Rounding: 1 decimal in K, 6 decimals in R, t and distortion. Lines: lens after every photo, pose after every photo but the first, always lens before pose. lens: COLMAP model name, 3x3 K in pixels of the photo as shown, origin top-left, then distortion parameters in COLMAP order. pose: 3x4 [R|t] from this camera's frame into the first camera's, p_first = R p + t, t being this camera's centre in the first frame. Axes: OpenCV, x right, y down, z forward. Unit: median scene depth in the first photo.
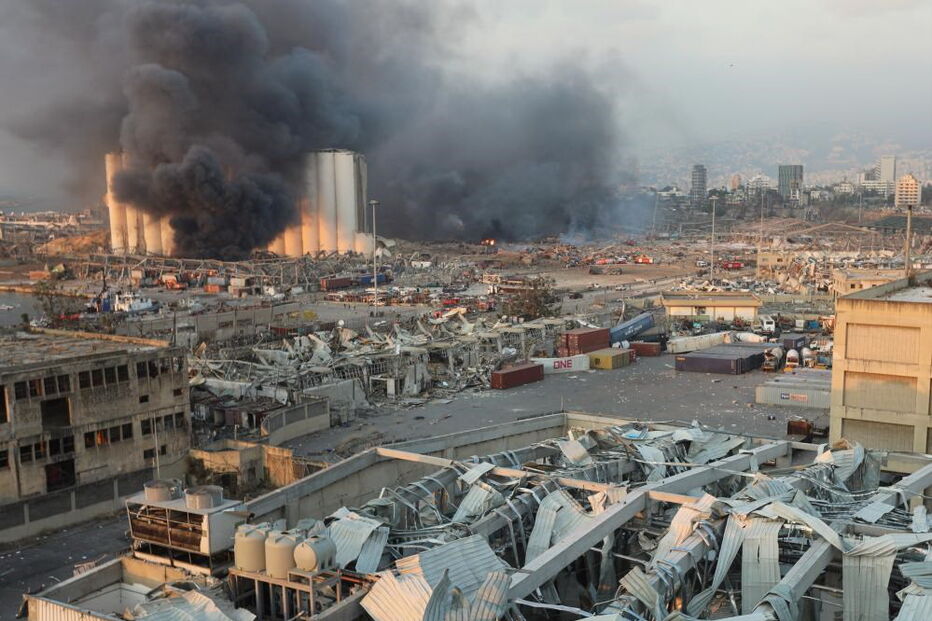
lens RADIAL K [[1538.8, 0, 466.0], [0, 1538.8, 310.5], [0, 0, 1]] dist [0.070700, 0.085443]
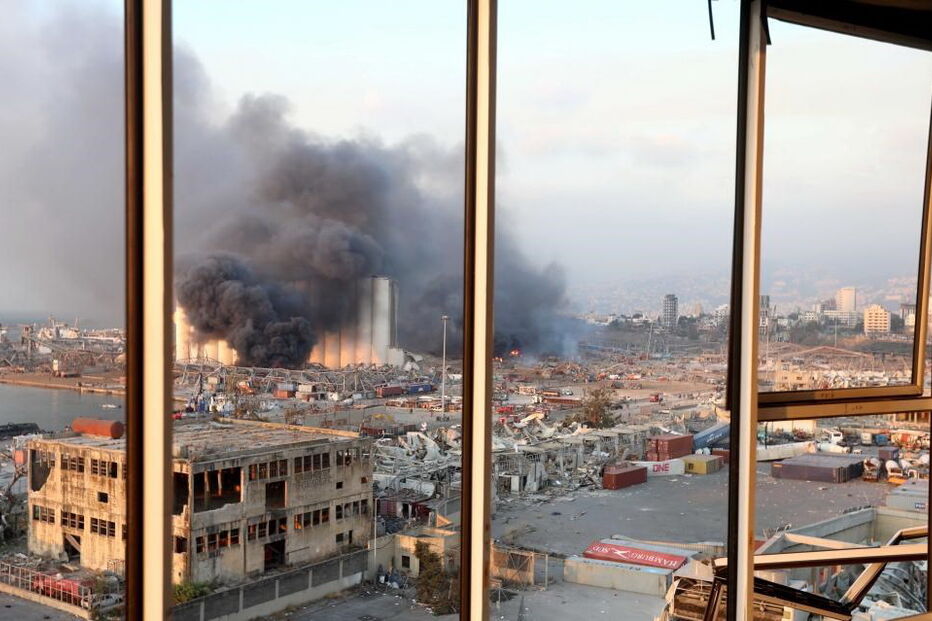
lens RADIAL K [[1538.8, 0, 466.0], [0, 1538.8, 310.5], [0, 0, 1]] dist [0.070700, 0.085443]
pose [[0.983497, 0.011180, -0.180581, 0.116824], [-0.021450, 0.998255, -0.055022, -0.010969], [0.179651, 0.057987, 0.982020, -0.057533]]
